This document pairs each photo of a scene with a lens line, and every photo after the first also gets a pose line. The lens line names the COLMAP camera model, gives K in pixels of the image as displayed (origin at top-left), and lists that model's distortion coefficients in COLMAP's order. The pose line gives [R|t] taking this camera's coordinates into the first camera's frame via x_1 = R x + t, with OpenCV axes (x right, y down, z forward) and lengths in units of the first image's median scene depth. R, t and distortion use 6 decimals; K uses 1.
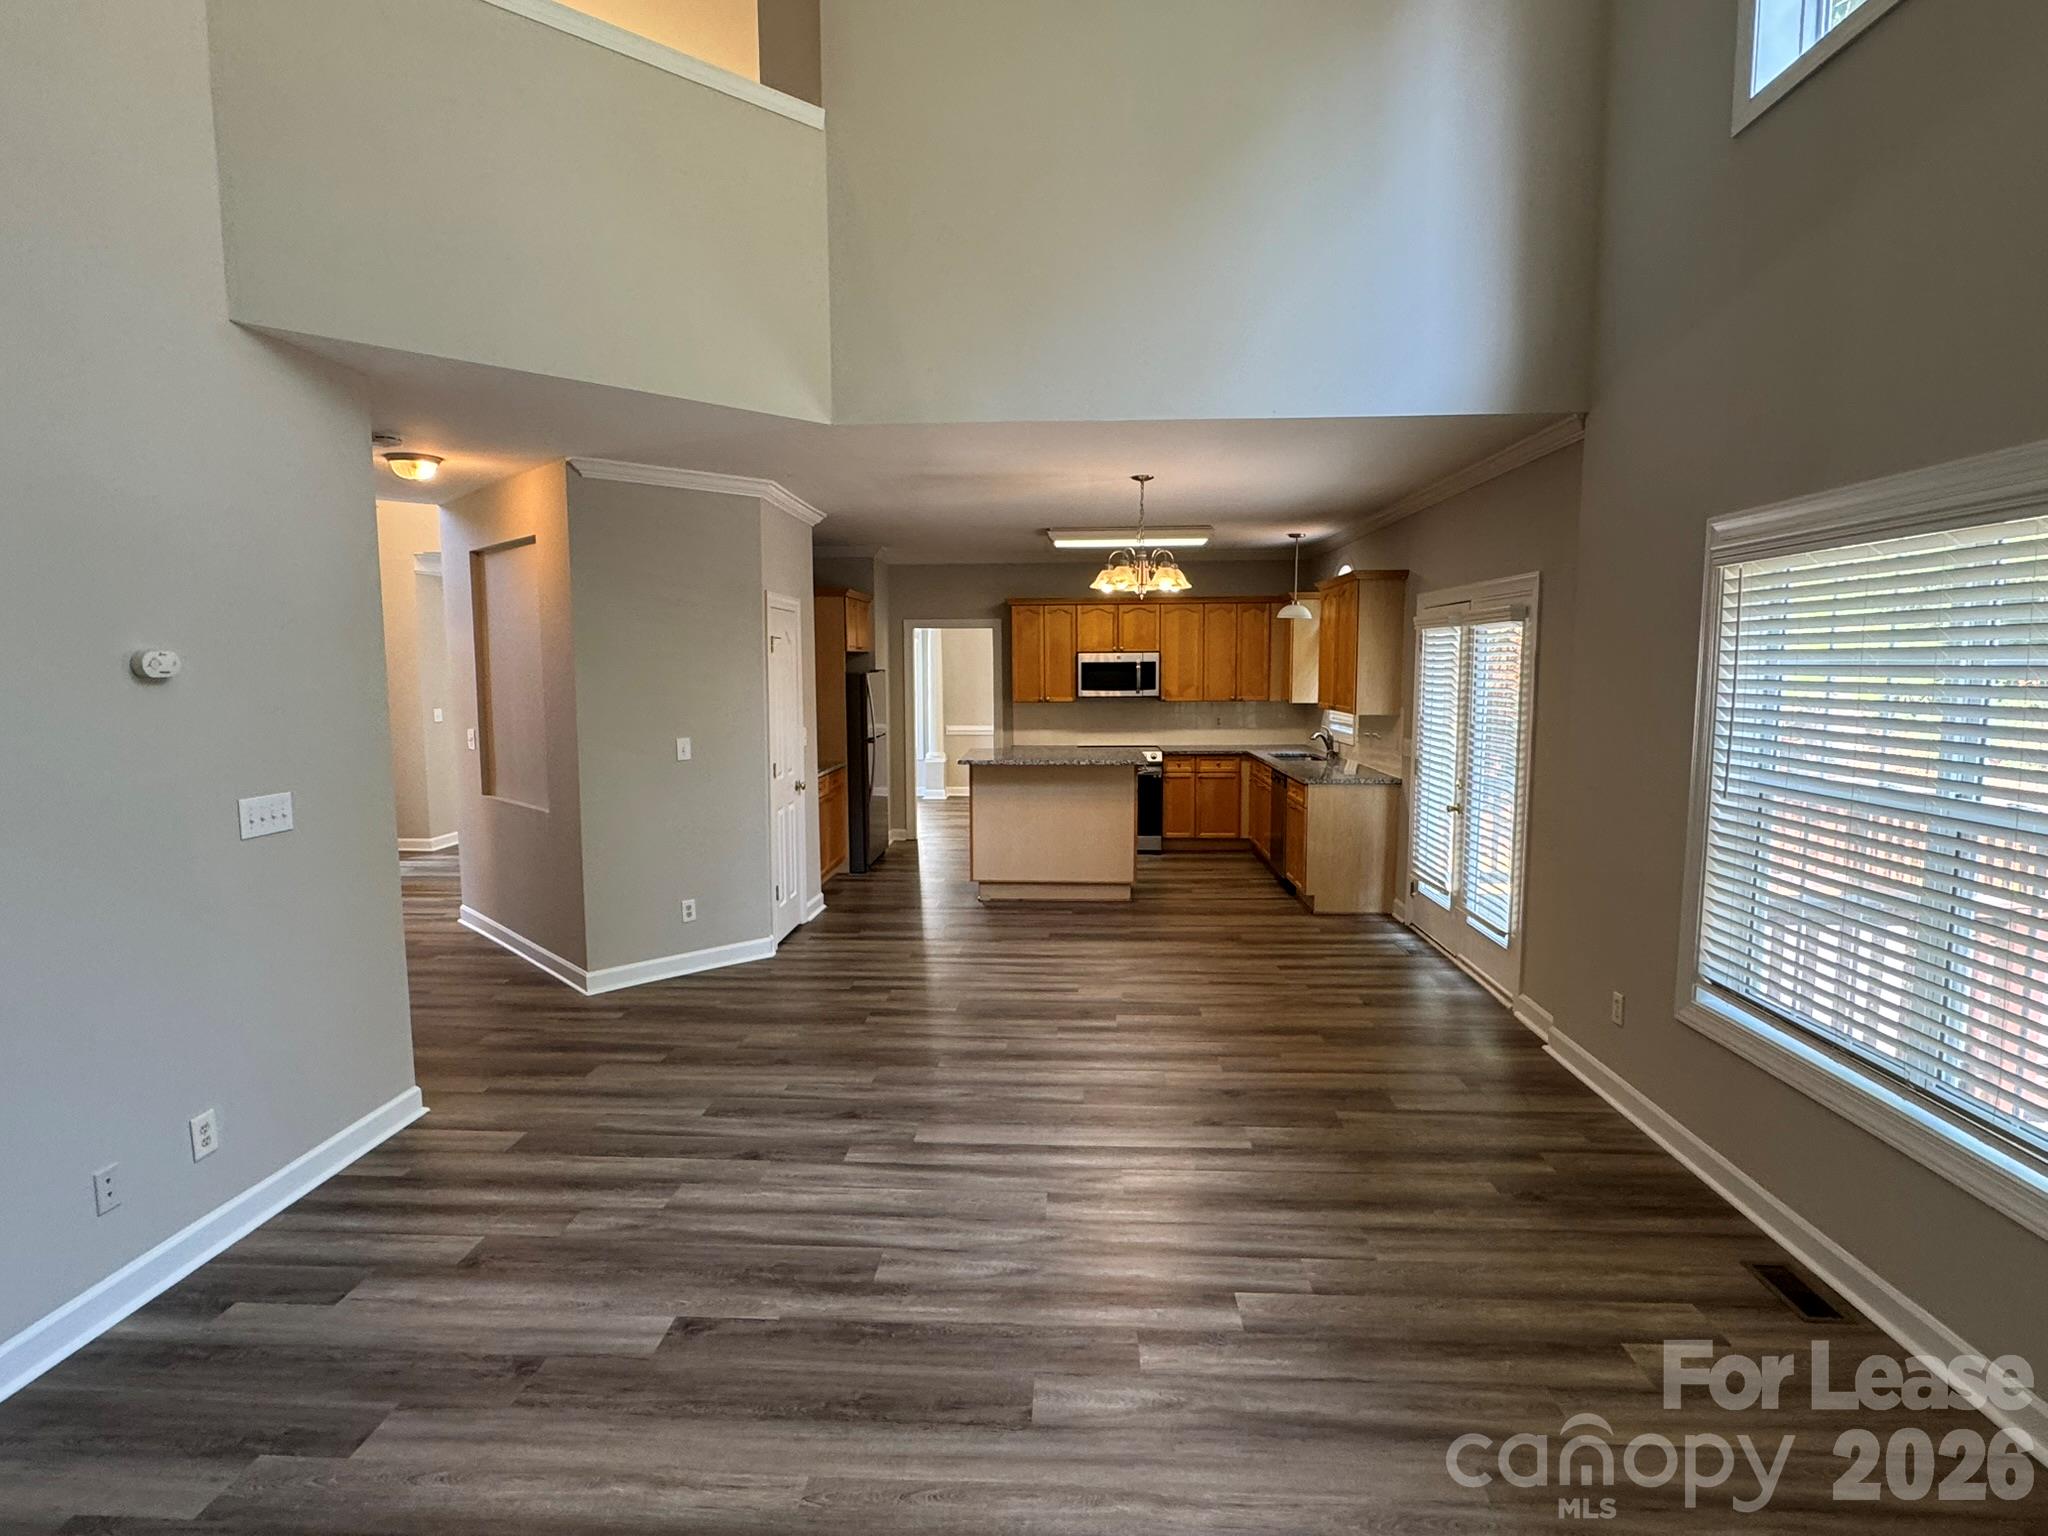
lens RADIAL K [[1086.4, 0, 1020.3], [0, 1086.4, 769.0], [0, 0, 1]] dist [-0.003869, 0.000945]
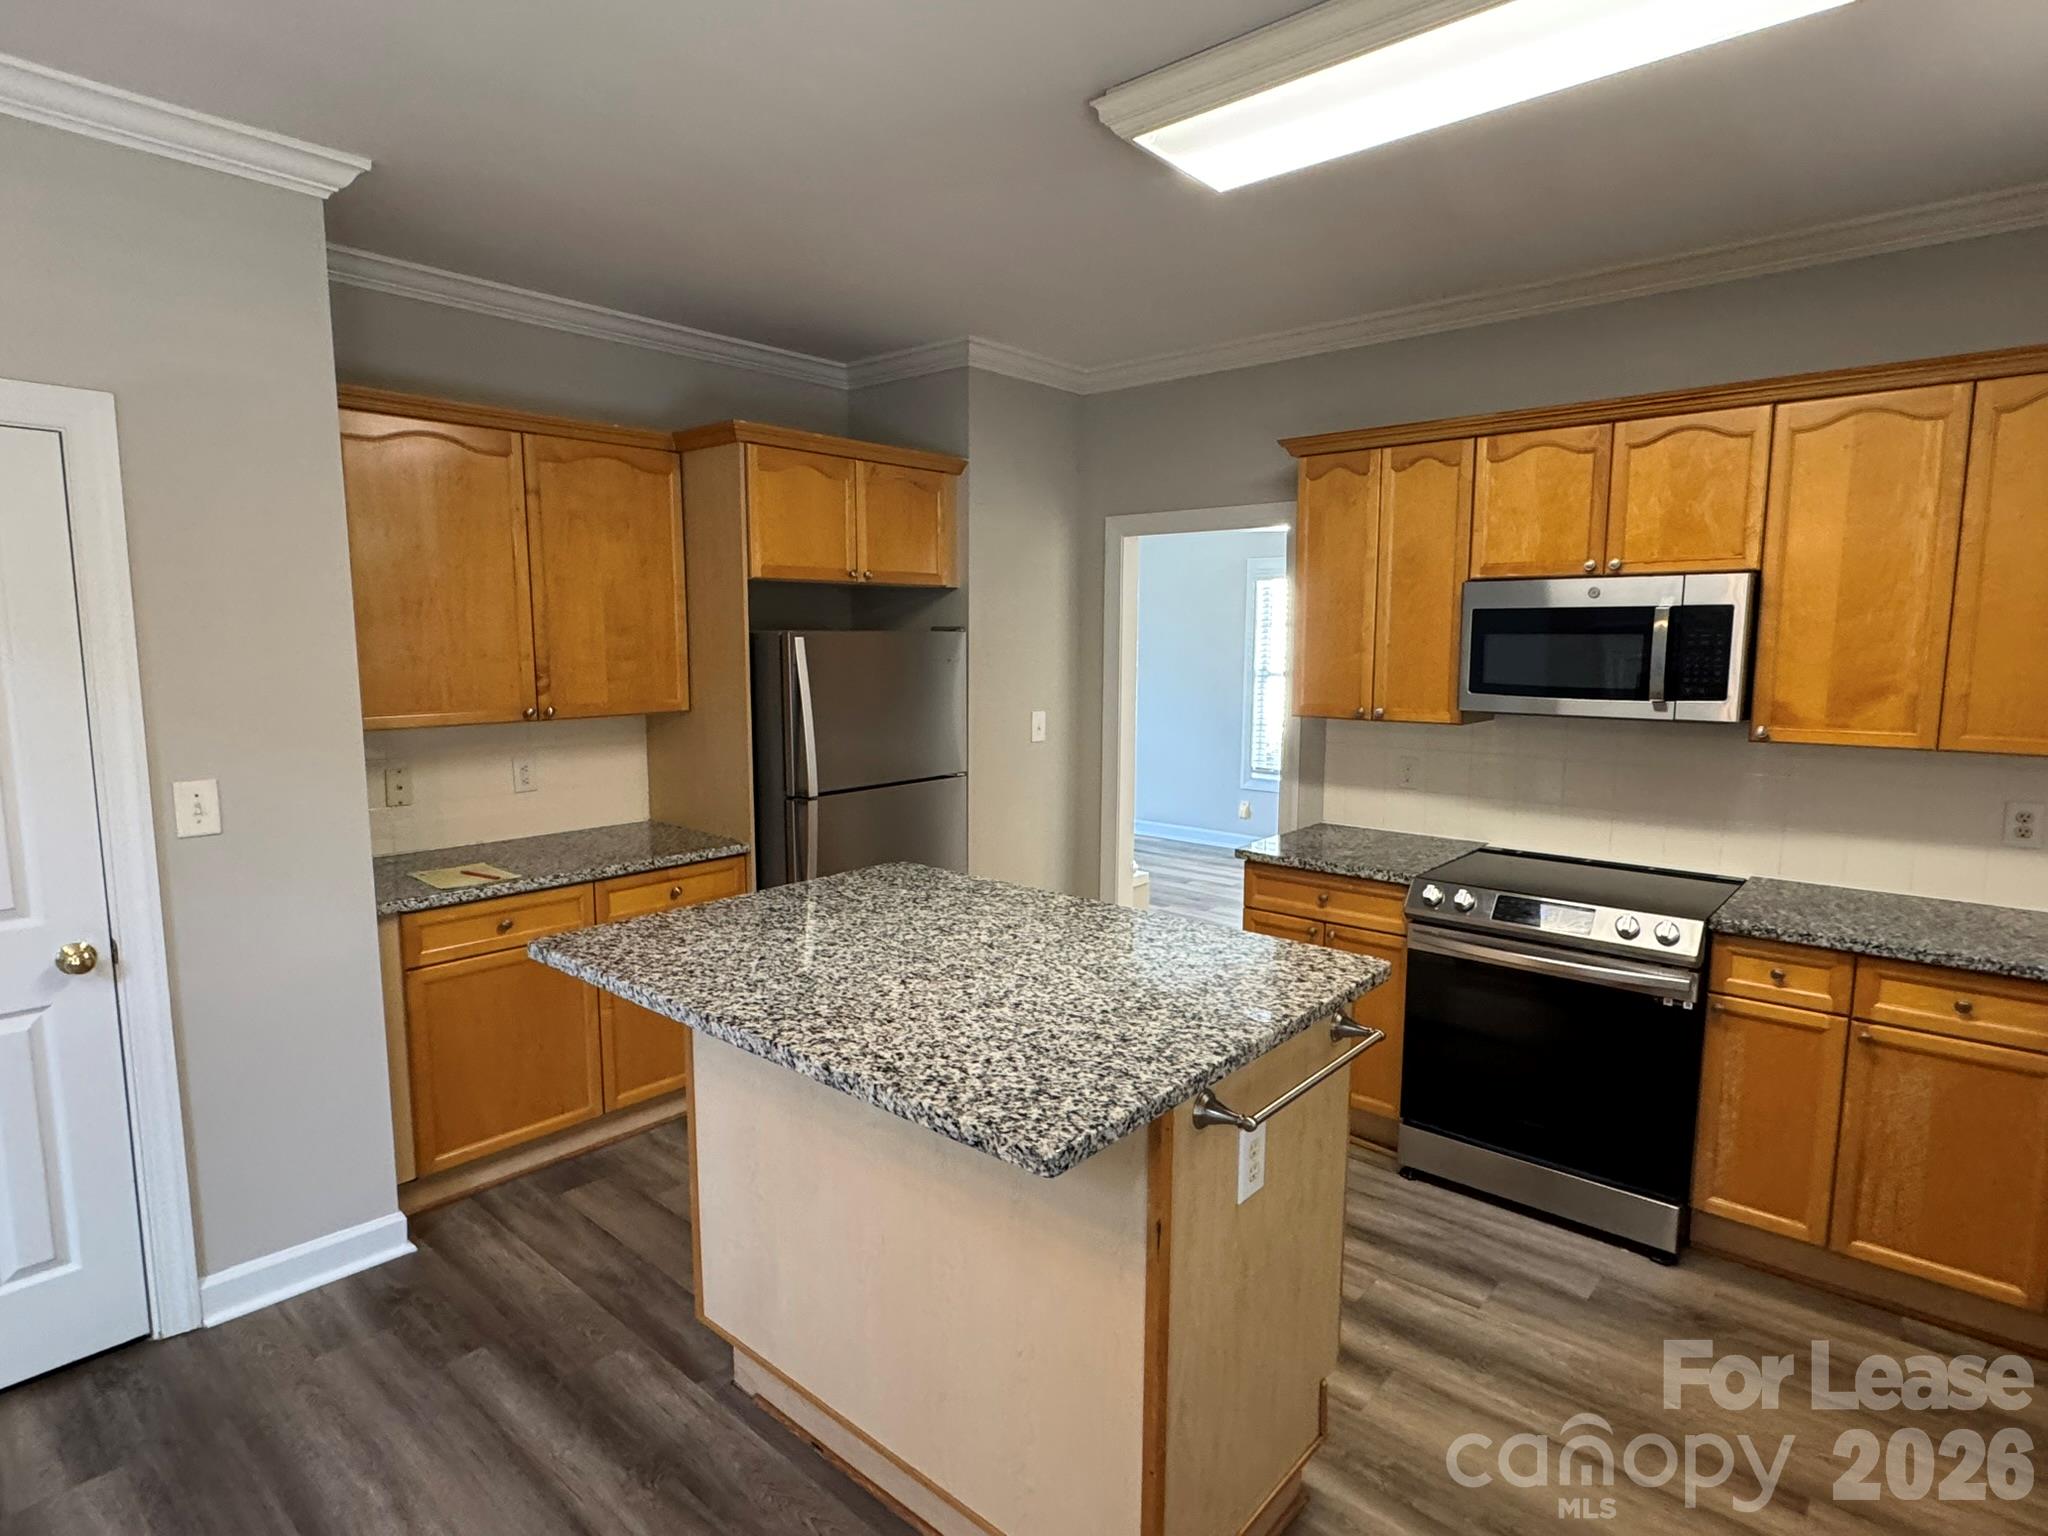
lens RADIAL K [[1086.4, 0, 1019.7], [0, 1086.4, 772.7], [0, 0, 1]] dist [-0.003869, 0.000945]
pose [[0.785762, 0.087205, -0.612351, 0.155378], [-0.071207, 0.996183, 0.050495, -0.054762], [0.614417, 0.003927, 0.788972, 0.650424]]
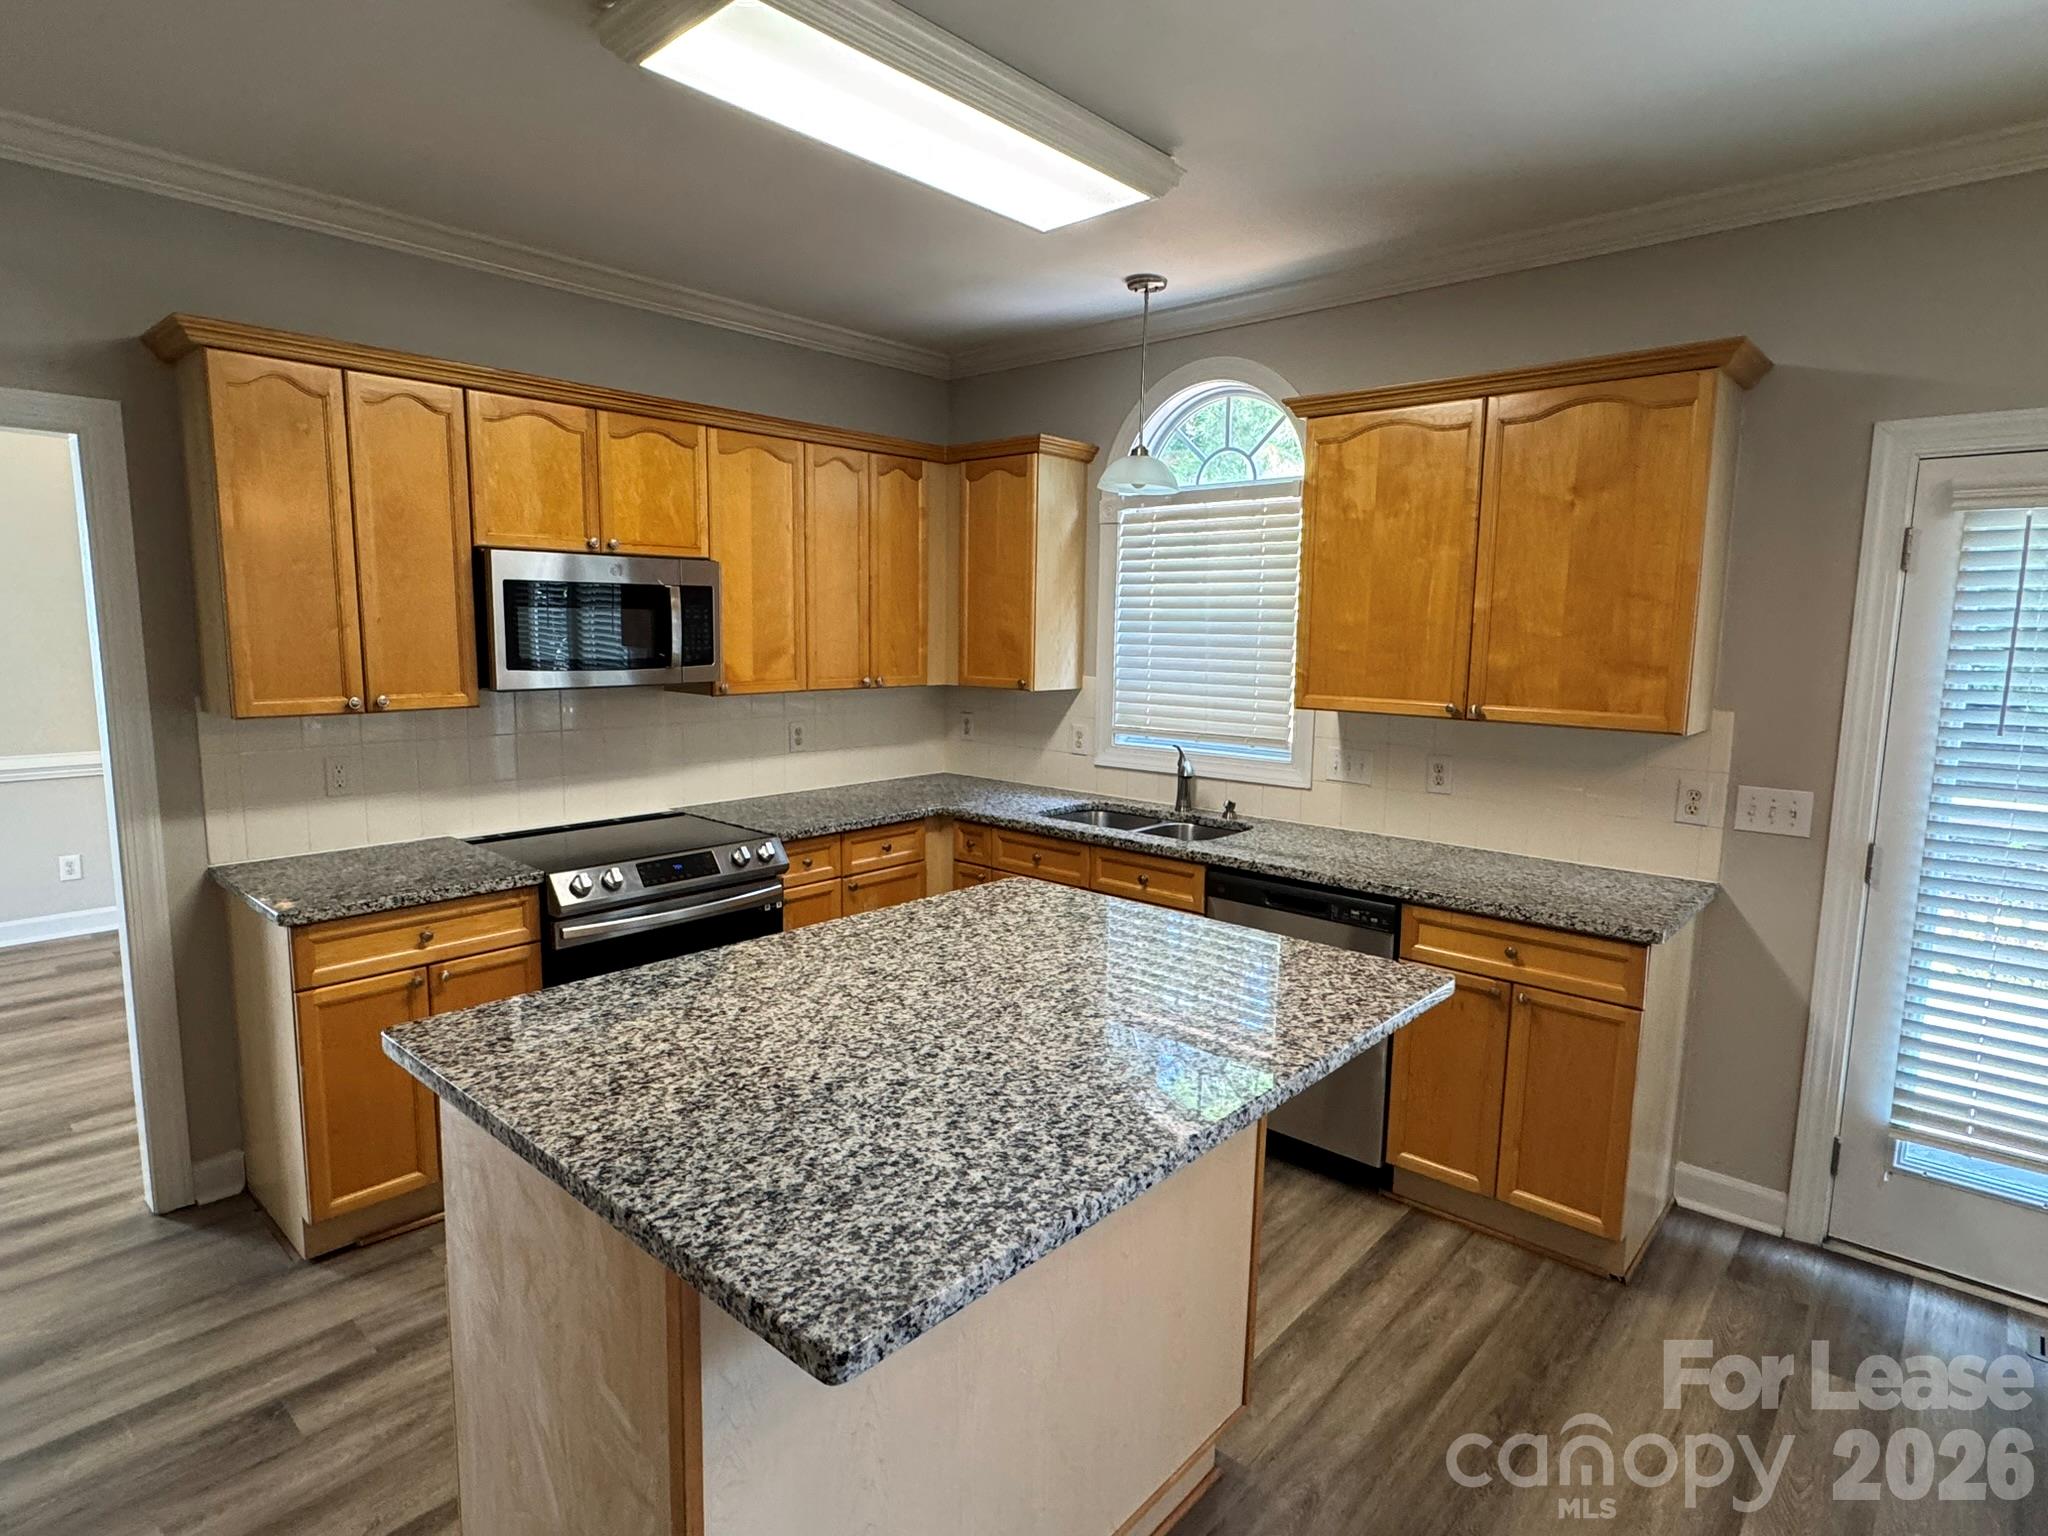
lens RADIAL K [[1086.4, 0, 1015.7], [0, 1086.4, 767.2], [0, 0, 1]] dist [-0.003869, 0.000945]
pose [[0.635556, -0.087401, 0.767092, -0.091867], [0.060526, 0.996154, 0.063352, -0.055593], [-0.769679, 0.006165, 0.638401, 0.690629]]
